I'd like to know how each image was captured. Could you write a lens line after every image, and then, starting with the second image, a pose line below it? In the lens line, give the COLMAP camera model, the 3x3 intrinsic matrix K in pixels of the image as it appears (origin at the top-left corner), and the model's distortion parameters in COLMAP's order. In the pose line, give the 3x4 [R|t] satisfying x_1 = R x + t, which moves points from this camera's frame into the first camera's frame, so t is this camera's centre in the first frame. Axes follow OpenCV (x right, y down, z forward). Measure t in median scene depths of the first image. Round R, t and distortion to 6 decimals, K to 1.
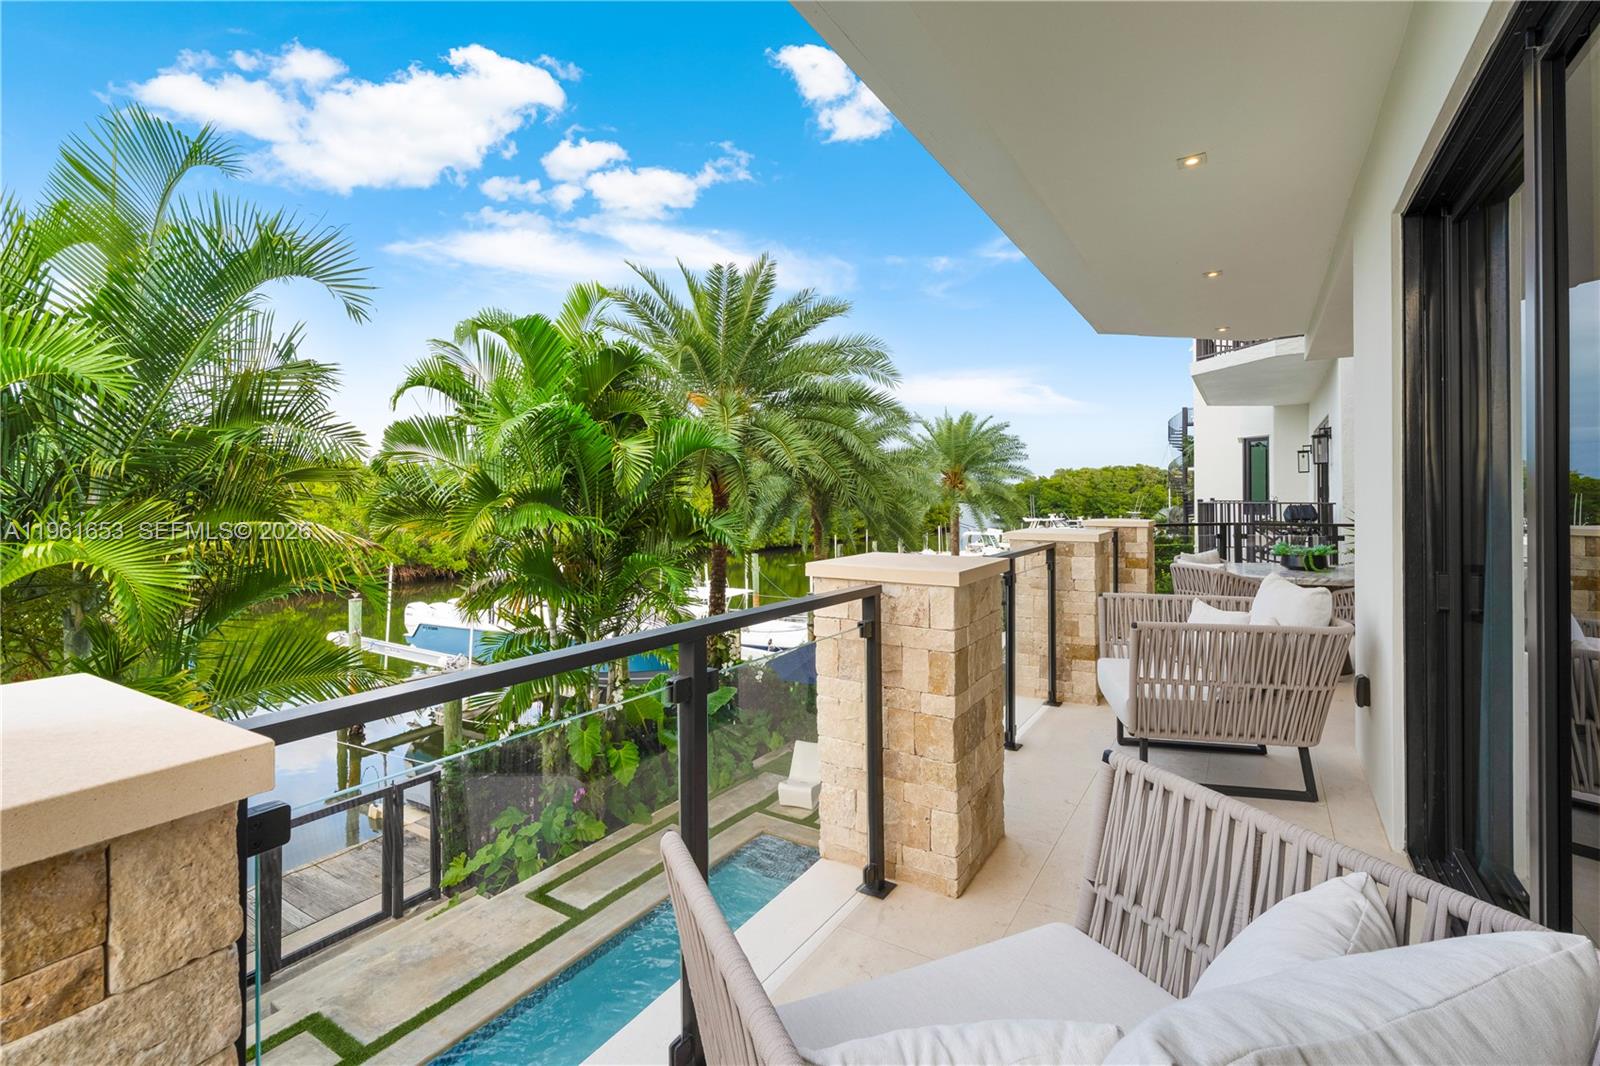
lens RADIAL K [[723.5, 0, 794.5], [0, 723.5, 493.5], [0, 0, 1]] dist [0.001808, 0.000600]
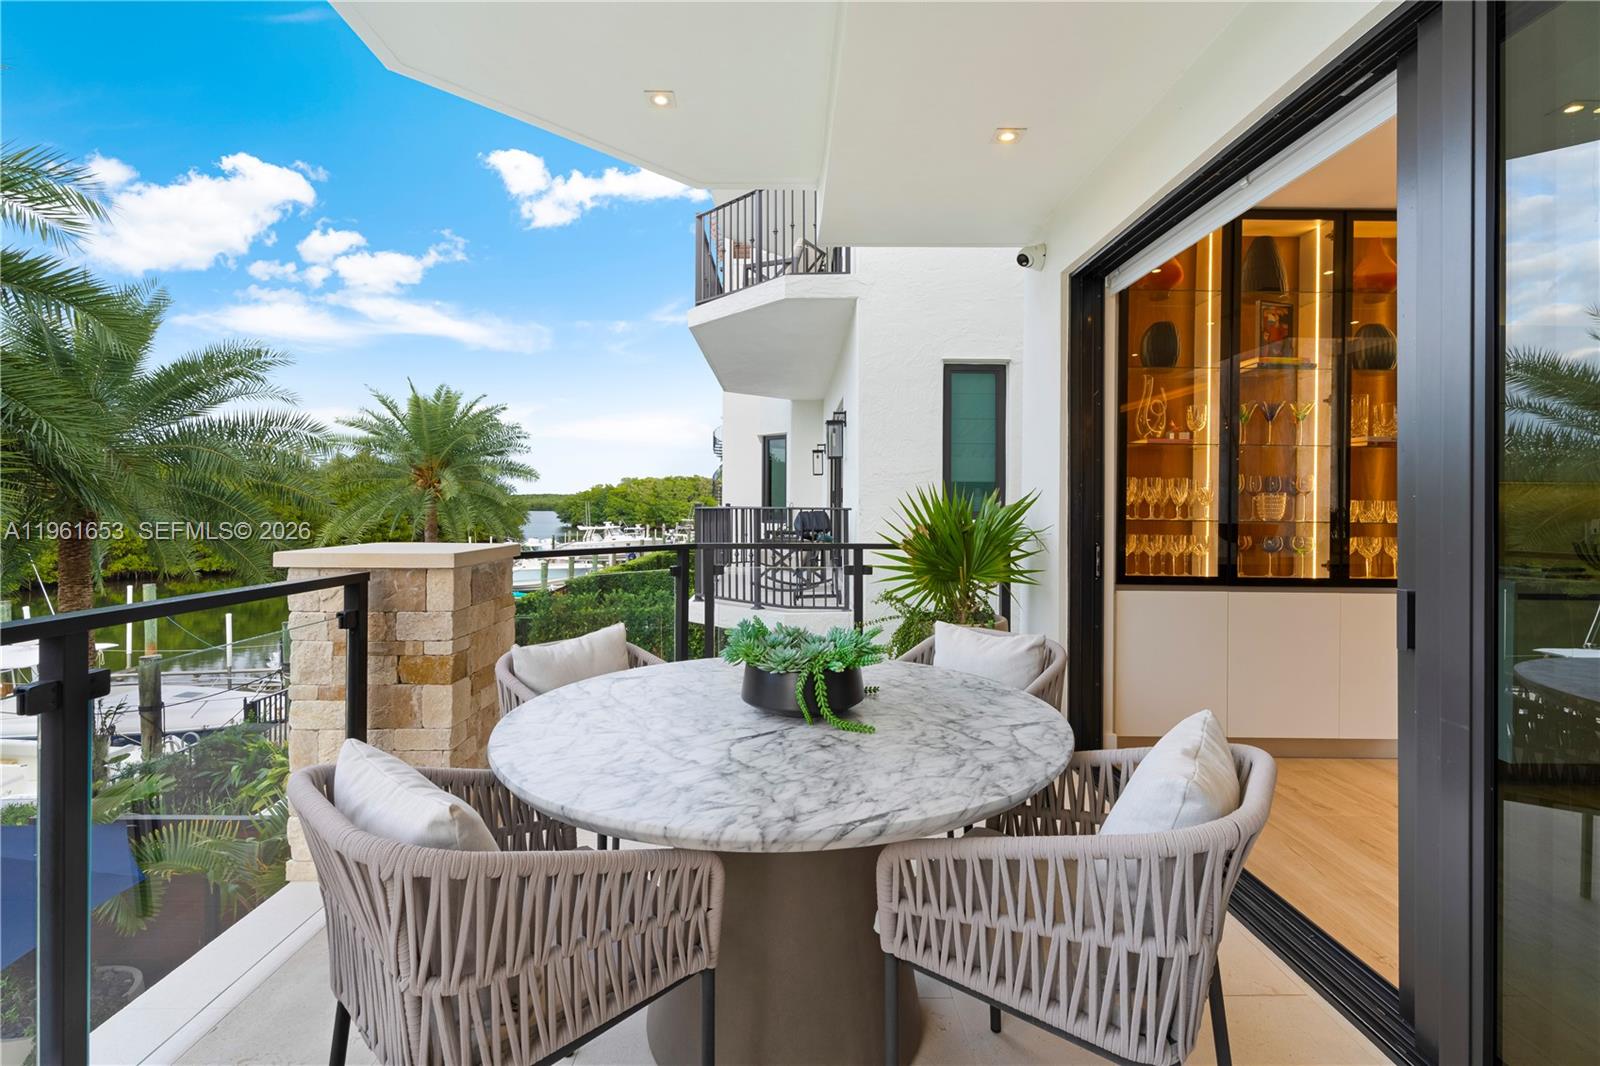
lens RADIAL K [[723.5, 0, 794.5], [0, 723.5, 493.5], [0, 0, 1]] dist [0.001808, 0.000600]
pose [[0.837719, 0.015601, 0.545879, 0.300760], [-0.009763, 0.999860, -0.013593, 0.008754], [-0.546015, 0.006058, 0.837754, 0.420812]]
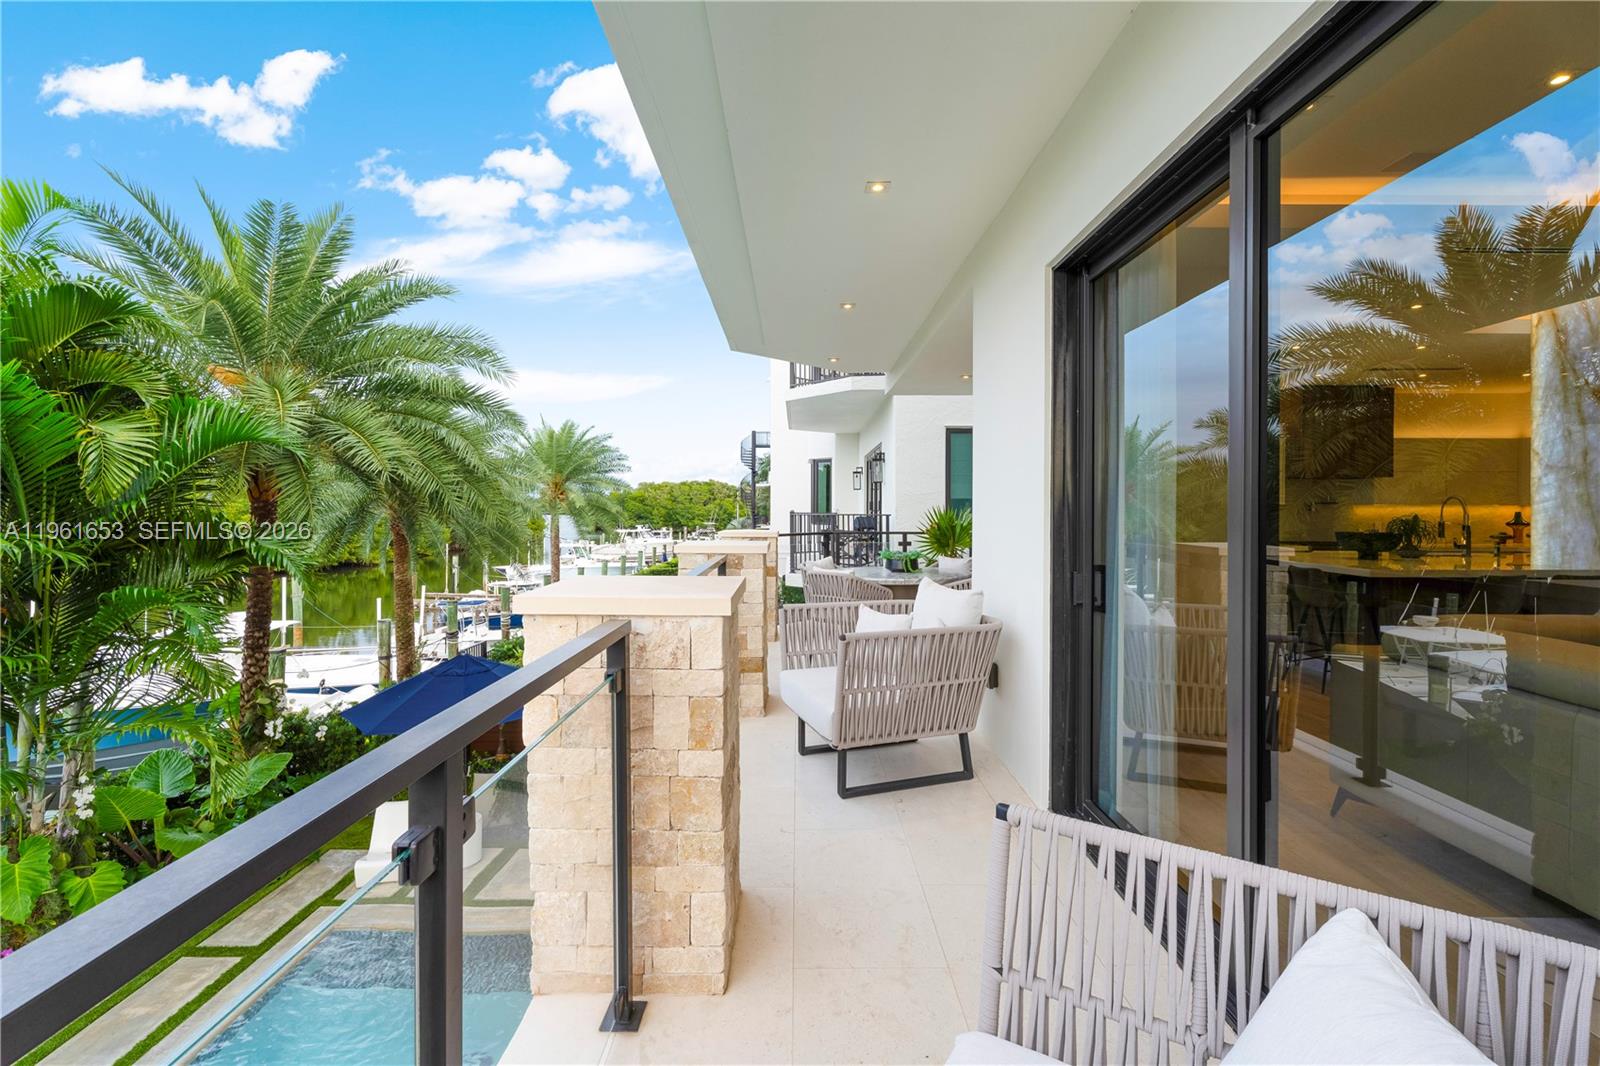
lens RADIAL K [[713.1, 0, 795.9], [0, 713.1, 507.1], [0, 0, 1]] dist [0.002483, 0.000157]
pose [[0.845141, 0.006508, 0.534505, -0.034684], [-0.007975, 0.999968, 0.000433, 0.001053], [-0.534485, -0.004629, 0.845165, 0.065901]]
